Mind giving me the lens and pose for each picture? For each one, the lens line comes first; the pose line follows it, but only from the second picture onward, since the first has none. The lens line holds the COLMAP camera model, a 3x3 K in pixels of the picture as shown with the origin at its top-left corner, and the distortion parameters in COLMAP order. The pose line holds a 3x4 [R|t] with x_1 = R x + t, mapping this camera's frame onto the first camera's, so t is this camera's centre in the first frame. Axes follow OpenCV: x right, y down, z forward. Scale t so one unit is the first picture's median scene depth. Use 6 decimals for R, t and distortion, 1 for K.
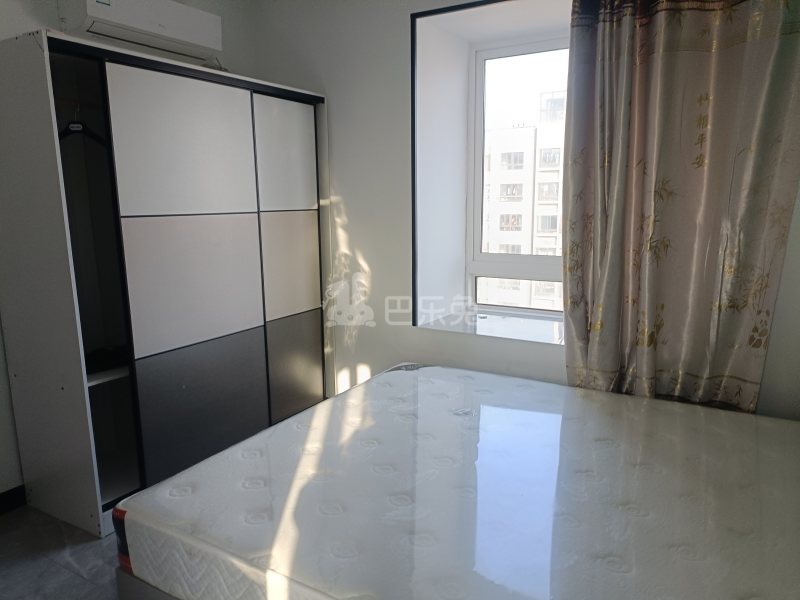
lens RADIAL K [[578.6, 0, 401.3], [0, 578.6, 301.4], [0, 0, 1]] dist [0.001051, -0.001063]
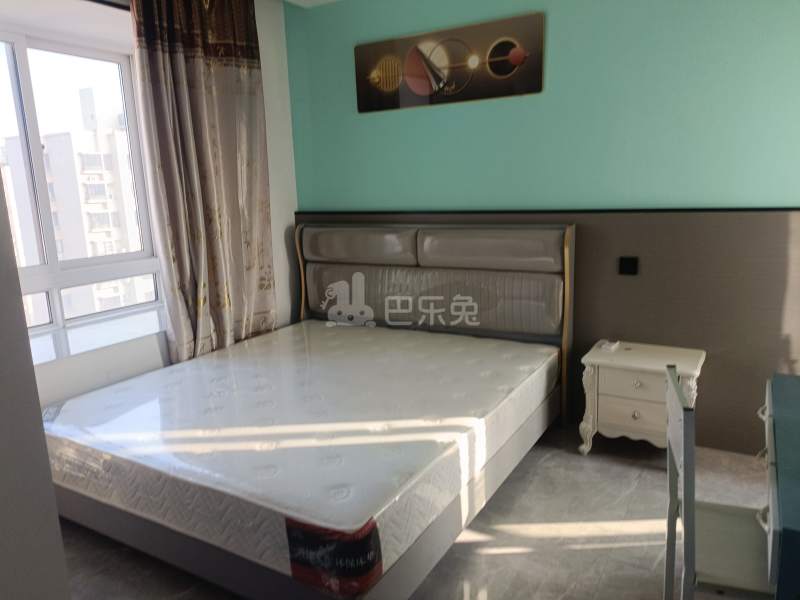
lens RADIAL K [[578.6, 0, 401.3], [0, 578.6, 301.4], [0, 0, 1]] dist [0.001051, -0.001063]
pose [[-0.002683, -0.176624, 0.984275, -0.932715], [0.222498, 0.959500, 0.172784, -0.079628], [-0.974930, 0.219462, 0.036724, 0.578768]]
